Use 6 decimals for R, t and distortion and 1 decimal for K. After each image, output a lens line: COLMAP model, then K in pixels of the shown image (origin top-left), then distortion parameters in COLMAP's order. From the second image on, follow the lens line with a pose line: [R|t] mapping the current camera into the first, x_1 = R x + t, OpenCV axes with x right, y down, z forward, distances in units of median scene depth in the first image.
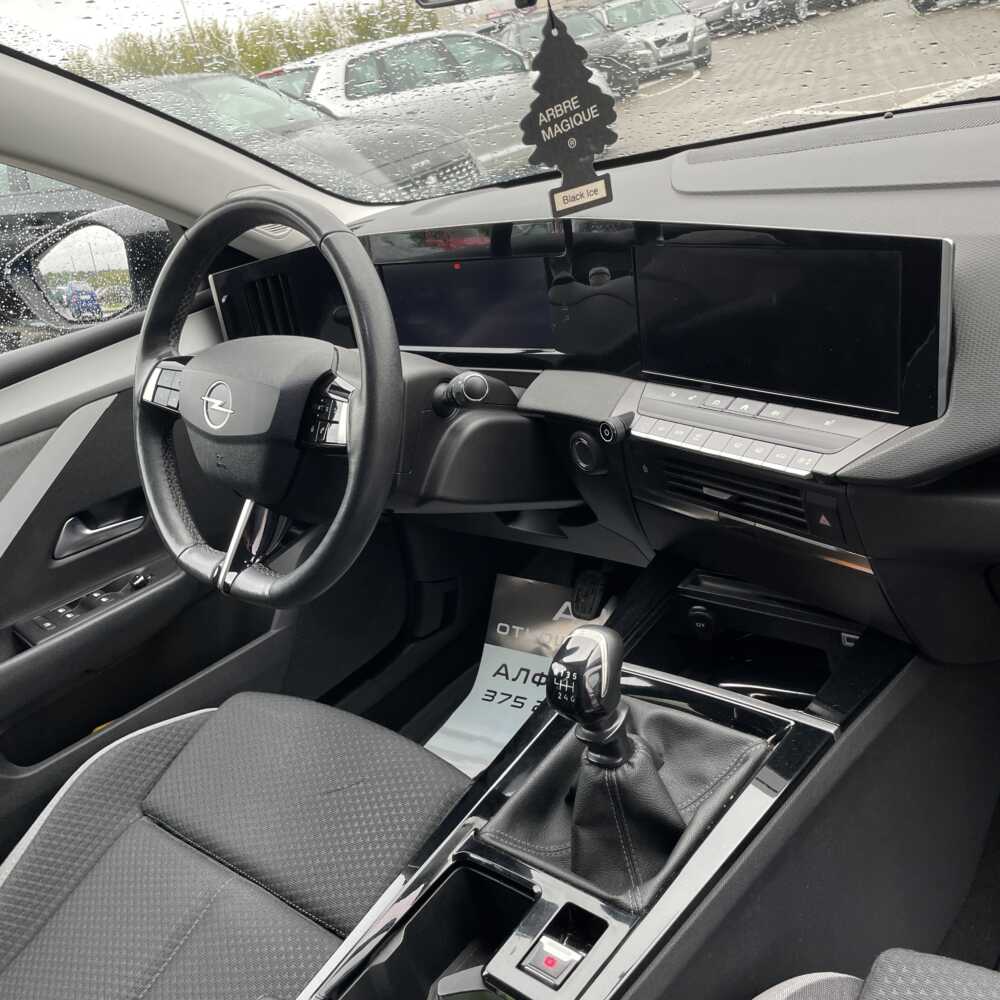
lens RADIAL K [[1006.6, 0, 500.0], [0, 1006.6, 500.0], [0, 0, 1]] dist [0.125996, -0.172825]
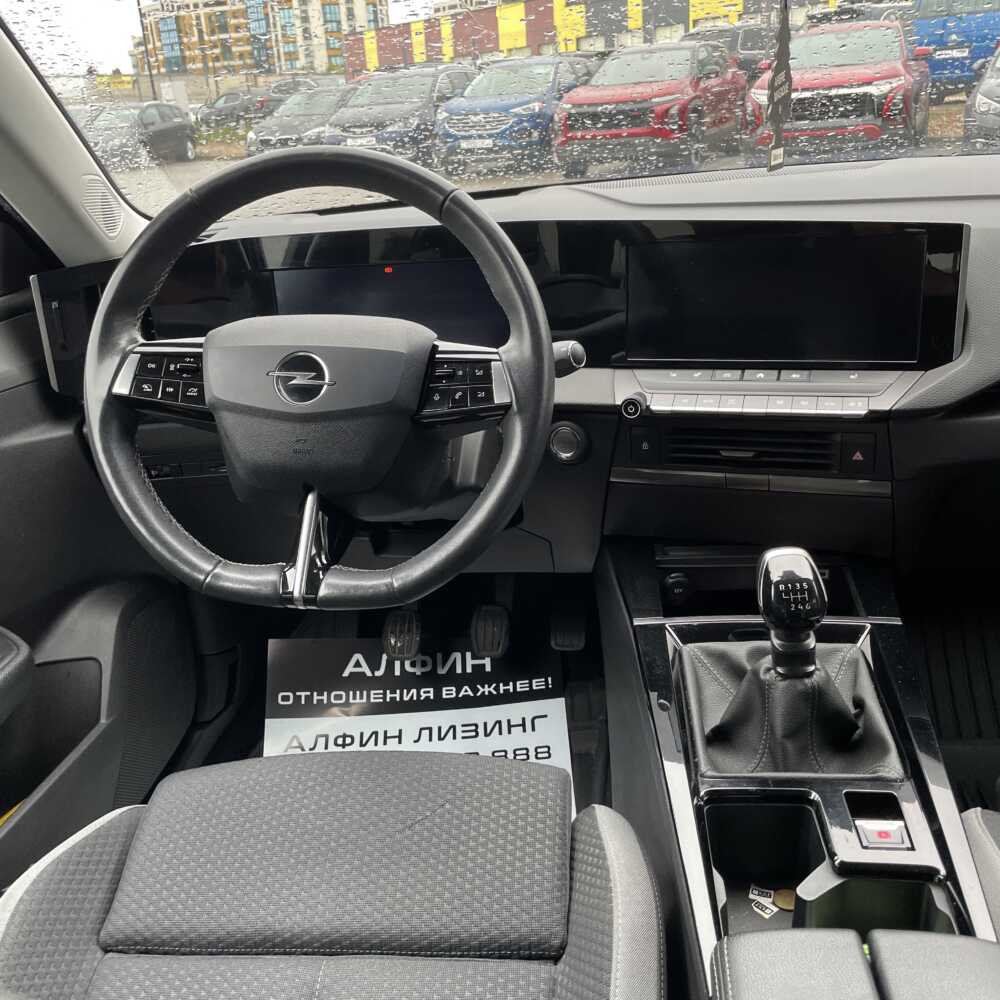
lens RADIAL K [[1006.6, 0, 500.0], [0, 1006.6, 500.0], [0, 0, 1]] dist [0.125996, -0.172825]
pose [[0.813326, -0.057968, 0.578913, -0.619124], [0.134662, 0.986761, -0.090381, 0.104054], [-0.566010, 0.151467, 0.810365, 0.213588]]
